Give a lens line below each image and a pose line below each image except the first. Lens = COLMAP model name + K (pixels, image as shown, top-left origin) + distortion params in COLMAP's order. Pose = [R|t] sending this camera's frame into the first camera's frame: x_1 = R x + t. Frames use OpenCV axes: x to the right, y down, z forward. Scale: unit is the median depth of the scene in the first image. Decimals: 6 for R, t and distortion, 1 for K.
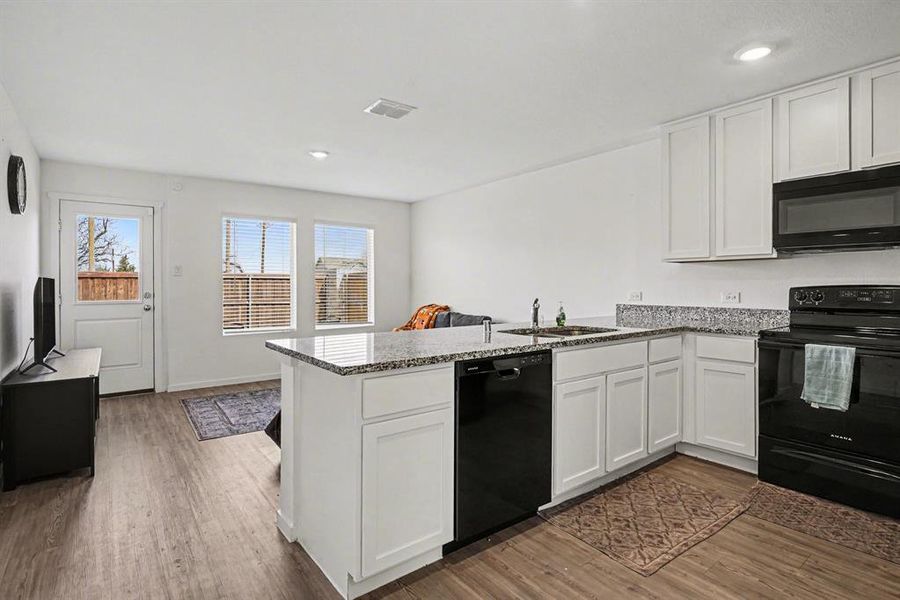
lens RADIAL K [[453.3, 0, 436.9], [0, 453.3, 288.6], [0, 0, 1]] dist [-0.001640, -0.000011]
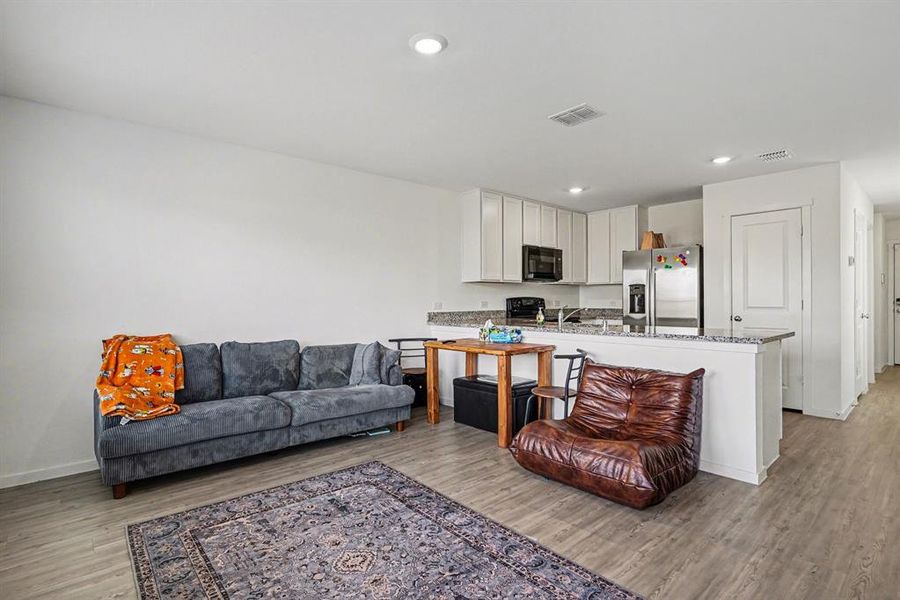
lens RADIAL K [[448.7, 0, 446.3], [0, 448.7, 299.4], [0, 0, 1]] dist [-0.001214, -0.000094]
pose [[-0.092232, 0.002996, 0.995733, -1.264900], [0.014943, 0.999887, -0.001624, 0.001128], [-0.995625, 0.014730, -0.092267, 1.651881]]
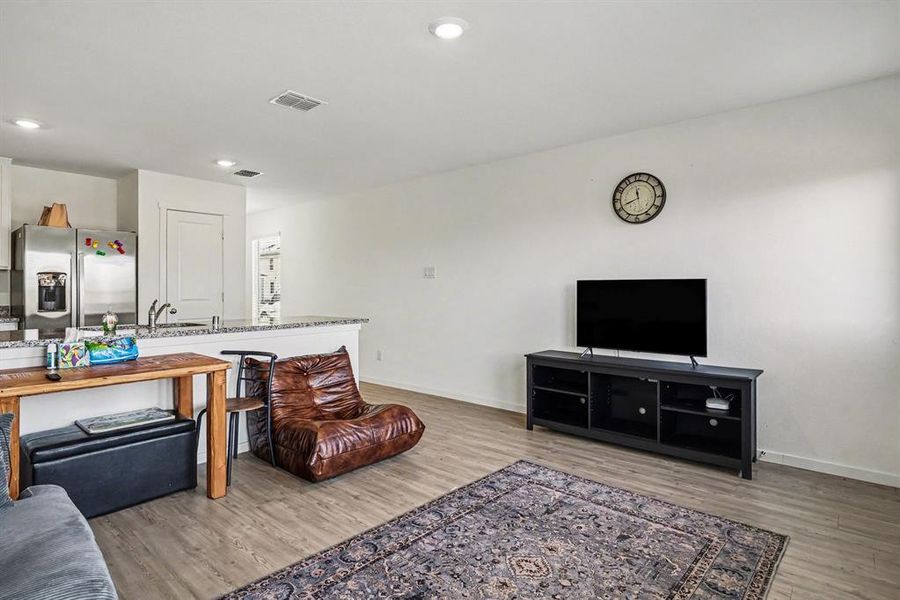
lens RADIAL K [[477.9, 0, 430.5], [0, 477.9, 287.9], [0, 0, 1]] dist [-0.003676, -0.000714]
pose [[-0.980166, 0.003408, -0.198151, -0.212614], [0.002344, 0.999982, 0.005600, -0.012187], [0.198167, 0.005024, -0.980155, 2.443979]]
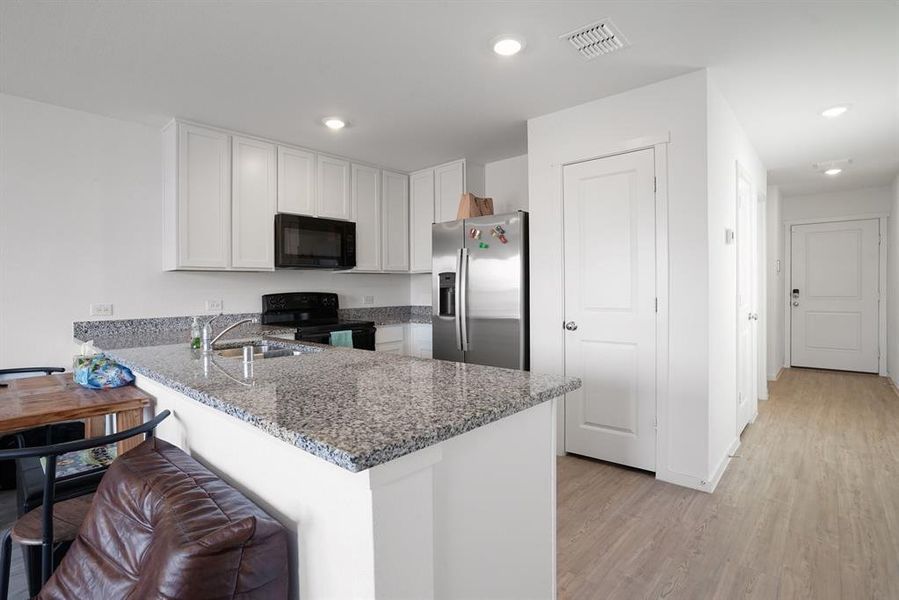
lens RADIAL K [[445.5, 0, 441.4], [0, 445.5, 297.8], [0, 0, 1]] dist [-0.050808, 0.000207]
pose [[-0.191182, -0.018066, 0.981388, -0.619119], [0.021716, 0.999508, 0.022630, -0.013078], [-0.981314, 0.025638, -0.190695, 0.854347]]
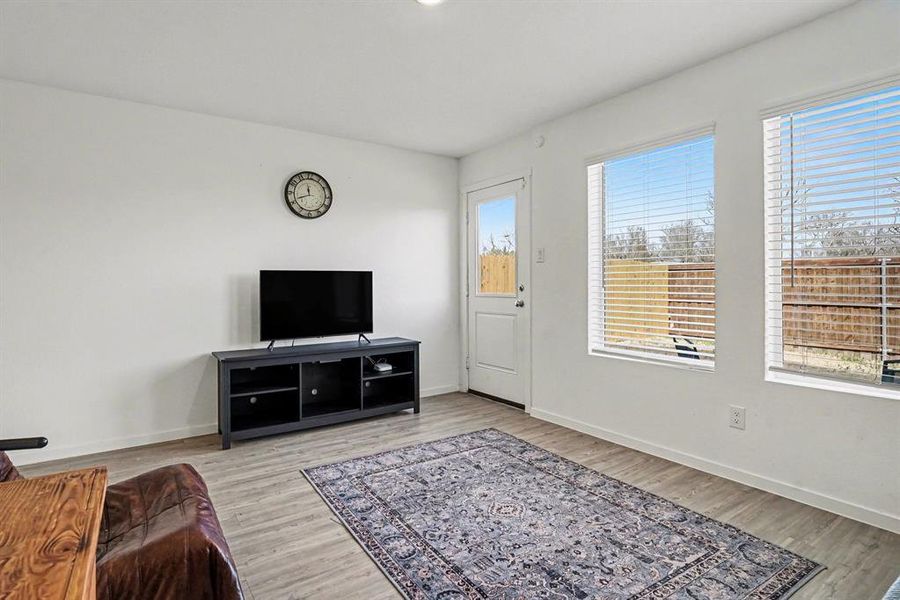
lens RADIAL K [[461.9, 0, 435.8], [0, 461.9, 280.5], [0, 0, 1]] dist [0.000082, 0.000055]
pose [[-0.042772, 0.000232, -0.999085, 0.354804], [-0.001500, 0.999999, 0.000297, 0.002500], [0.999084, 0.001512, -0.042772, 1.644046]]
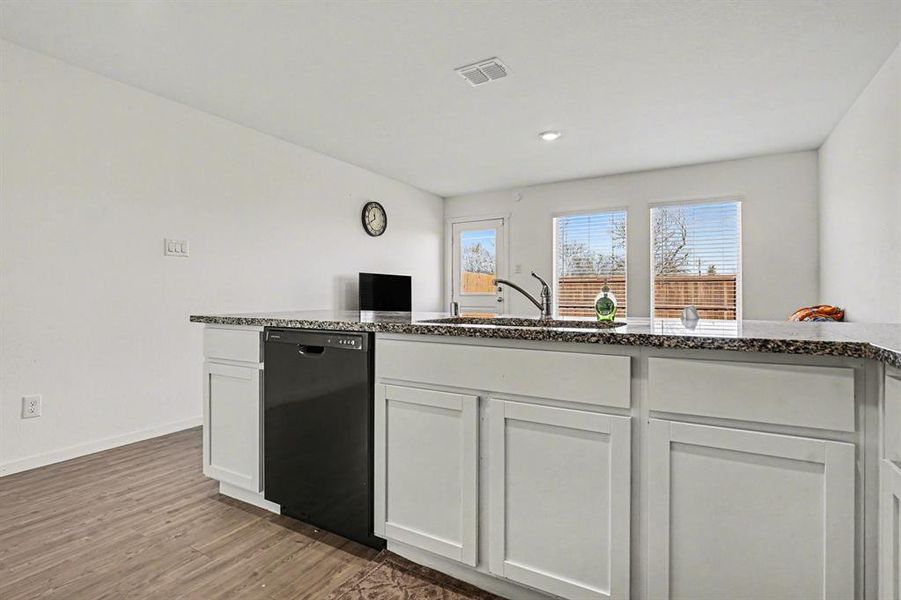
lens RADIAL K [[449.2, 0, 446.8], [0, 449.2, 299.4], [0, 0, 1]] dist [-0.001214, -0.000094]
pose [[0.392262, 0.012821, -0.919764, 0.829836], [-0.010288, 0.999901, 0.009550, 0.059535], [0.919796, 0.005716, 0.392355, 0.700714]]
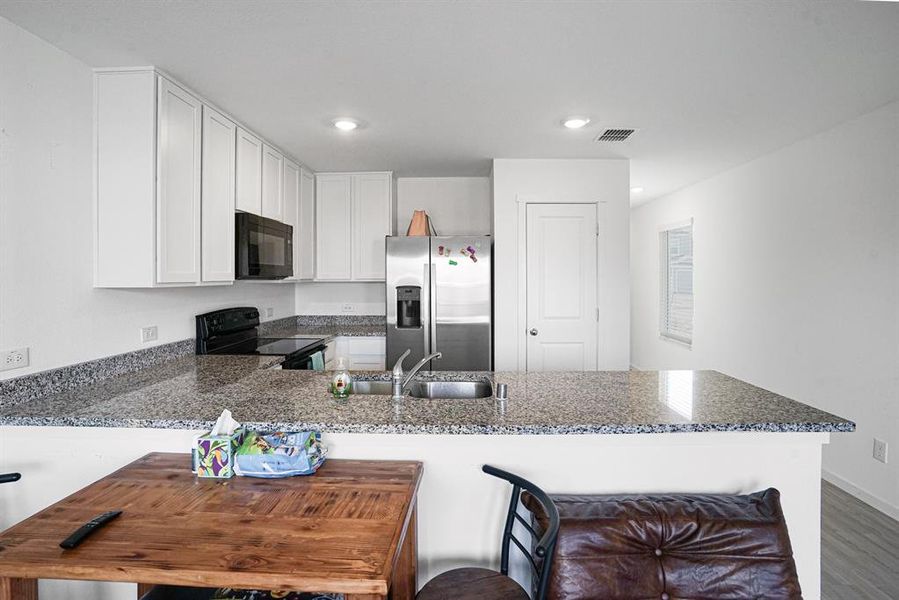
lens RADIAL K [[452.3, 0, 452.0], [0, 452.3, 276.6], [0, 0, 1]] dist [-0.028730, 0.000648]
pose [[-0.781462, 0.002762, 0.623947, -0.271948], [0.008688, 0.999941, 0.006455, -0.097998], [-0.623893, 0.010465, -0.781440, 1.617969]]
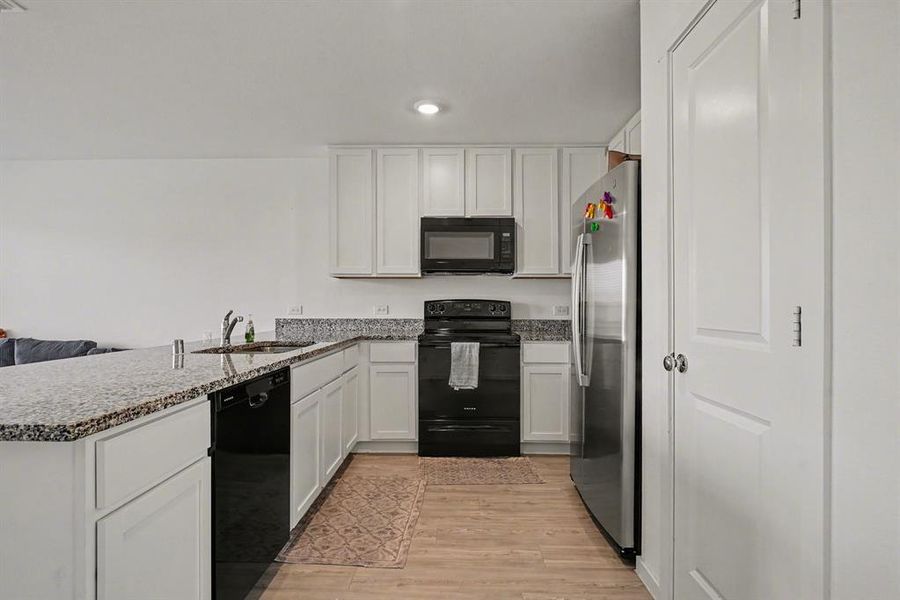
lens RADIAL K [[453.0, 0, 450.5], [0, 453.0, 304.7], [0, 0, 1]] dist [-0.018087, -0.000406]
pose [[0.613798, 0.003071, 0.789457, -0.209594], [0.003857, 0.999969, -0.006889, 0.019504], [-0.789453, 0.007273, 0.613767, 0.180851]]
